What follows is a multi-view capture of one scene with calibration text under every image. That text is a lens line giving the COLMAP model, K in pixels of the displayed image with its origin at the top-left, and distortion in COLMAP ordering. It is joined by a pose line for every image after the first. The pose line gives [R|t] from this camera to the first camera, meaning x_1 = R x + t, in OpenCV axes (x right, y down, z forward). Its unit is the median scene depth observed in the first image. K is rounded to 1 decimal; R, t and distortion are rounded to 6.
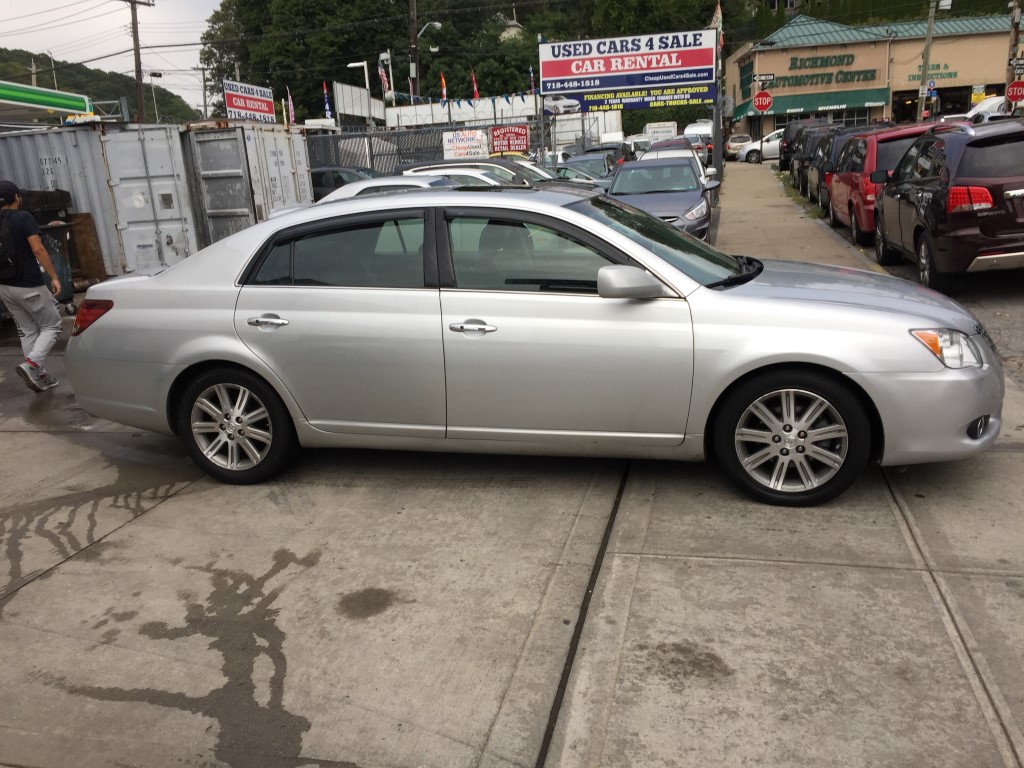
lens RADIAL K [[871.1, 0, 512.0], [0, 871.1, 384.0], [0, 0, 1]] dist [0.104723, -0.149901]
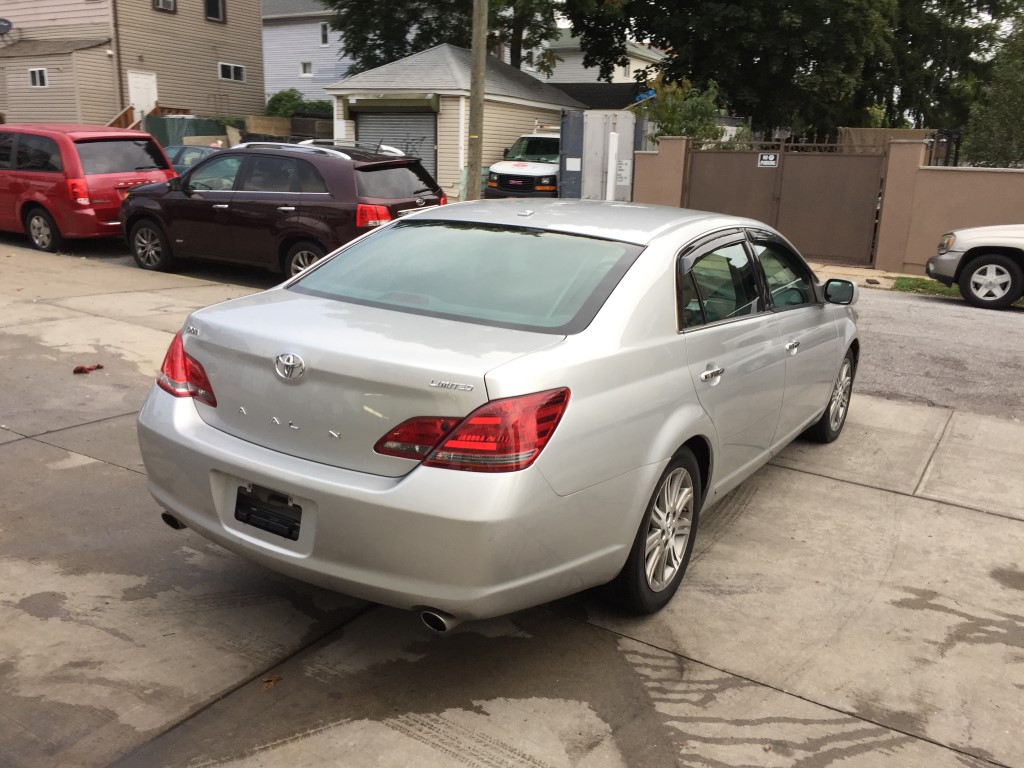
lens RADIAL K [[877.5, 0, 512.0], [0, 877.5, 384.0], [0, 0, 1]] dist [0.075957, -0.105463]
pose [[0.297801, -0.156457, 0.941719, -1.281327], [0.152269, 0.981633, 0.114936, -0.211472], [-0.942406, 0.109167, 0.316155, 1.120080]]
